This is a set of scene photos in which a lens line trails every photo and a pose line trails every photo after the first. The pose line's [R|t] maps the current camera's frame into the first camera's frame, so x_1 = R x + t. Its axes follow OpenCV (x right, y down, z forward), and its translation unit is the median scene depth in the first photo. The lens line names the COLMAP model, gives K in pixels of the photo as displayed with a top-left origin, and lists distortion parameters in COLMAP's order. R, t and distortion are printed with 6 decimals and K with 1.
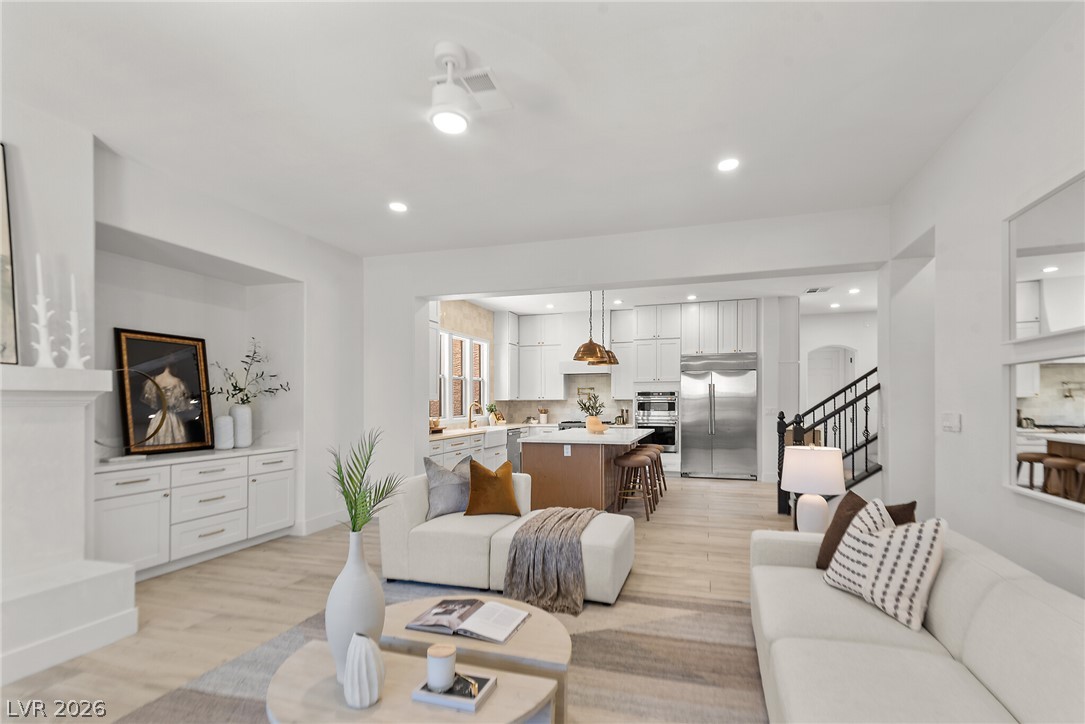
lens RADIAL K [[528.4, 0, 546.8], [0, 528.4, 405.7], [0, 0, 1]] dist [0.038027, -0.013442]
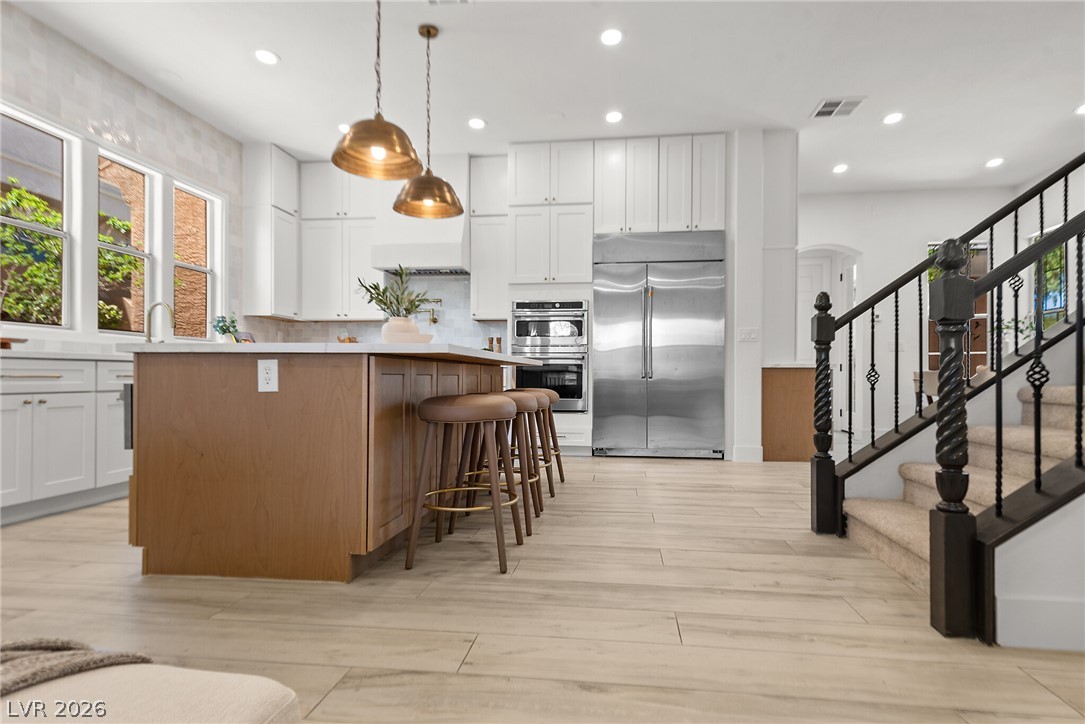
lens RADIAL K [[622.4, 0, 549.1], [0, 622.4, 379.6], [0, 0, 1]] dist [0.039058, -0.002145]
pose [[0.983864, 0.006797, 0.178789, 0.094650], [-0.006431, 0.999976, -0.002630, 0.057511], [-0.178803, 0.001438, 0.983884, 0.377329]]
